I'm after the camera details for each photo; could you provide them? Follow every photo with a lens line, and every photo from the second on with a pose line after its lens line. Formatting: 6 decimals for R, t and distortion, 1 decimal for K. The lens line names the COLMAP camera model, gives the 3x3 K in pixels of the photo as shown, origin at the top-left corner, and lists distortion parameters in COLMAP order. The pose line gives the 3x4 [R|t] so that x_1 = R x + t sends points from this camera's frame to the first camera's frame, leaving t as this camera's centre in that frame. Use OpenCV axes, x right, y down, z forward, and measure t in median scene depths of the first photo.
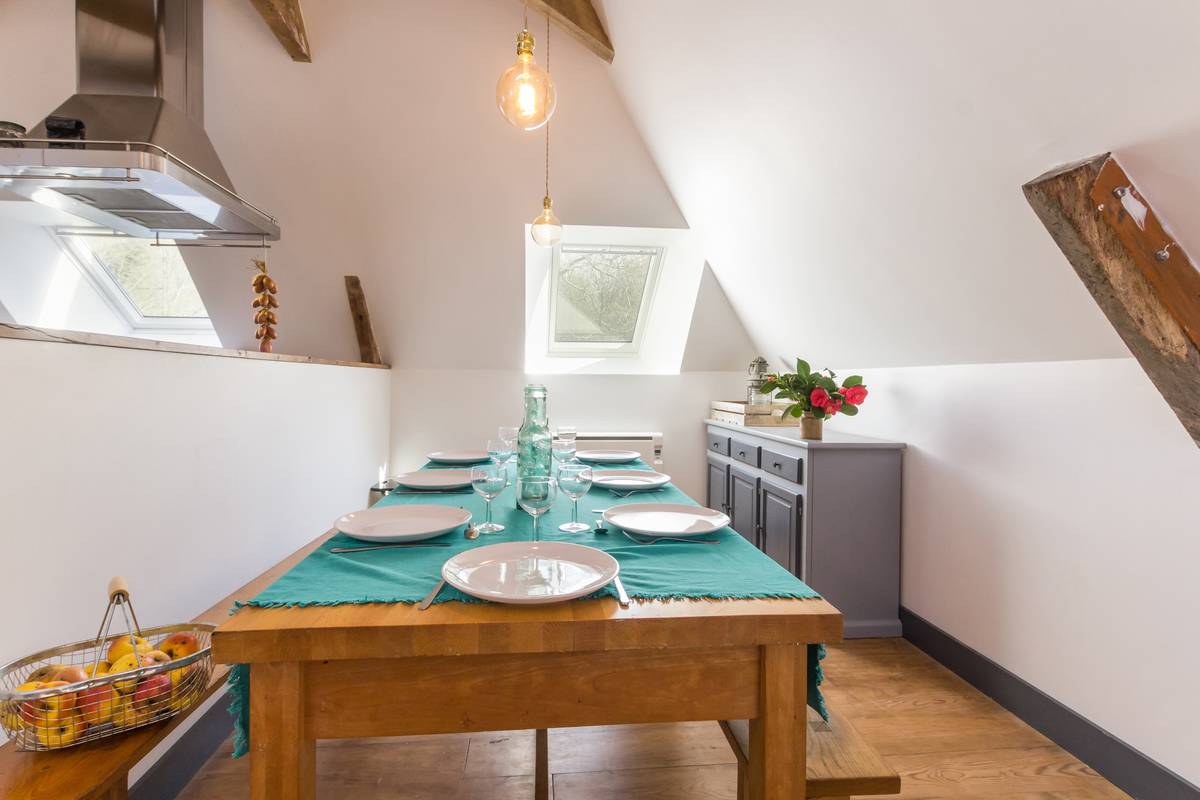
lens RADIAL K [[598.1, 0, 598.8], [0, 598.1, 387.5], [0, 0, 1]] dist [0.001806, 0.000085]
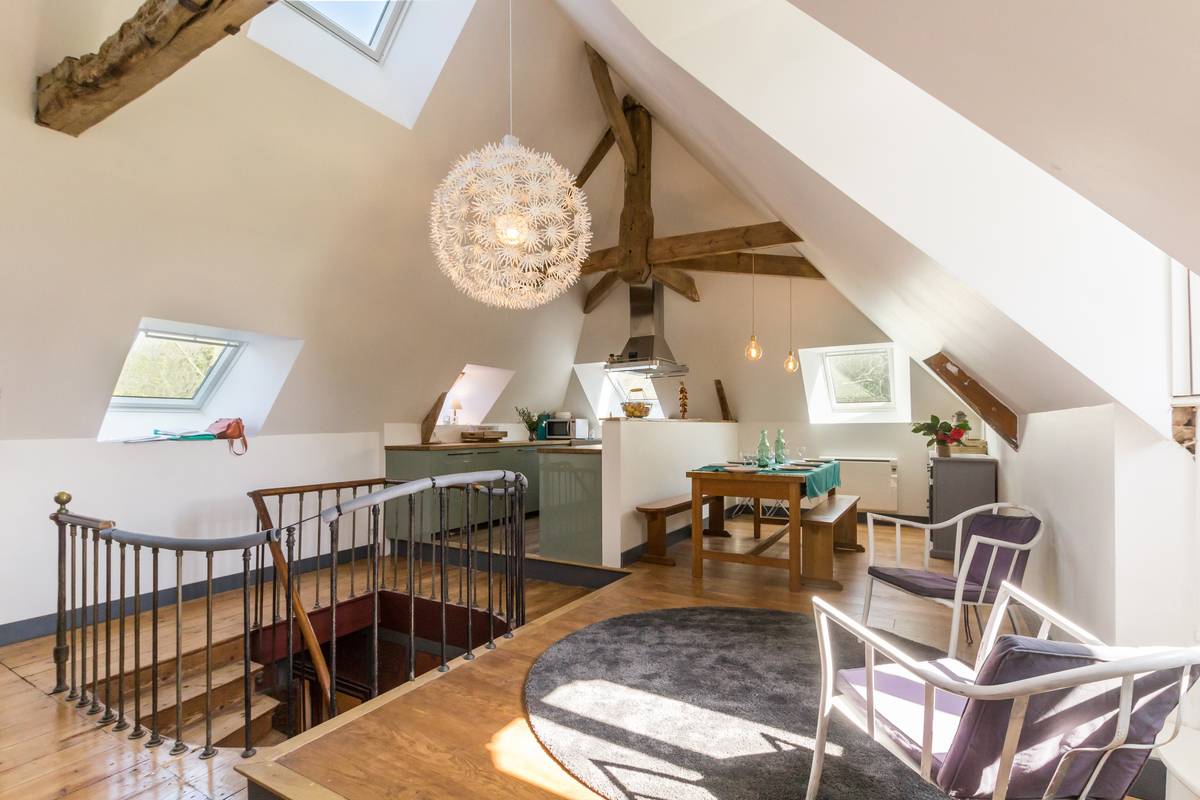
lens RADIAL K [[564.7, 0, 598.4], [0, 564.7, 429.4], [0, 0, 1]] dist [0.000797, 0.000020]
pose [[0.807414, -0.013744, -0.589825, 0.526421], [0.009406, 0.999901, -0.010423, 0.007419], [0.589910, 0.002868, 0.807464, -1.079300]]
